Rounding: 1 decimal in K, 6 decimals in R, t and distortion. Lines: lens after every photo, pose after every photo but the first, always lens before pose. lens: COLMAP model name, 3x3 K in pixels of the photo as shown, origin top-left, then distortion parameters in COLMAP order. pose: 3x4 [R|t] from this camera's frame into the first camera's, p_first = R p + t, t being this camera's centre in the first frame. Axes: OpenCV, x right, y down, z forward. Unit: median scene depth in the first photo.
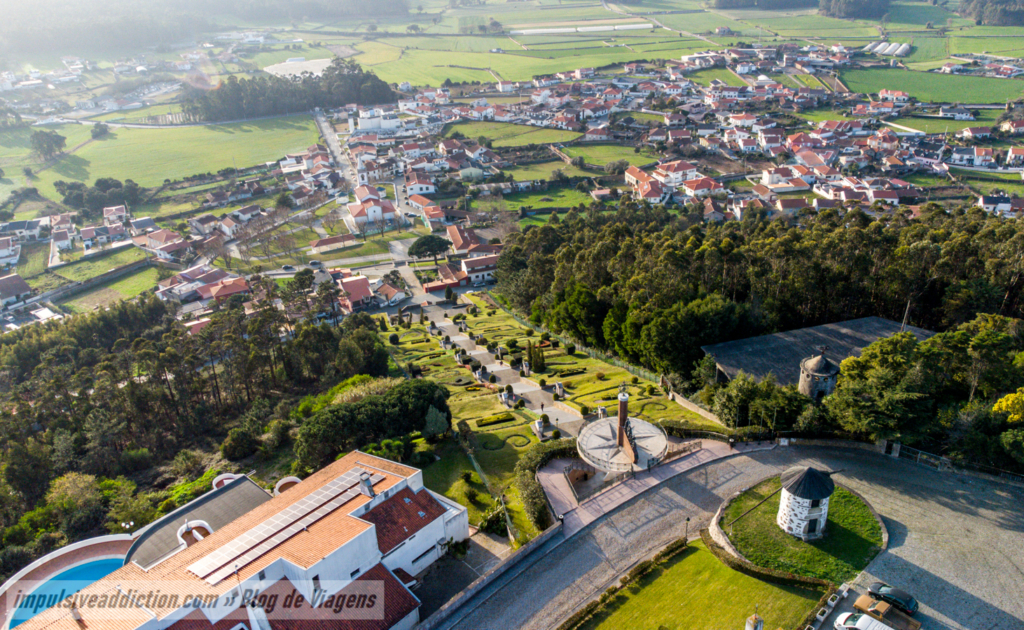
lens RADIAL K [[838.5, 0, 512.0], [0, 838.5, 315.0], [0, 0, 1]] dist [0.044115, 0.005248]
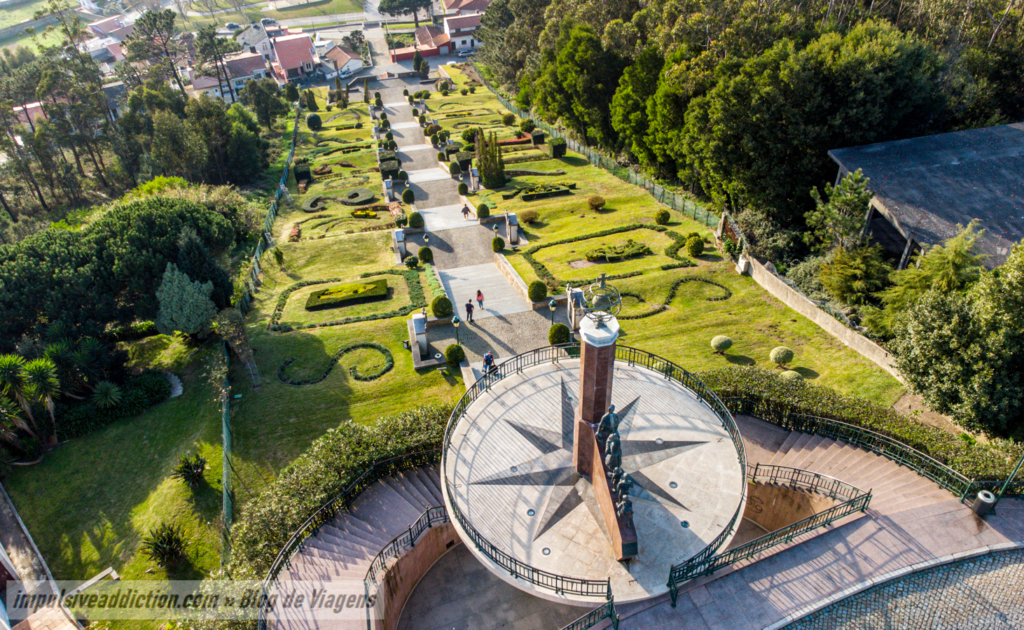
lens RADIAL K [[838.5, 0, 512.0], [0, 838.5, 315.0], [0, 0, 1]] dist [0.044115, 0.005248]
pose [[0.998134, 0.050226, -0.034734, 0.073609], [-0.040710, 0.971247, 0.234567, 0.020985], [0.045517, -0.232715, 0.971479, 0.478165]]
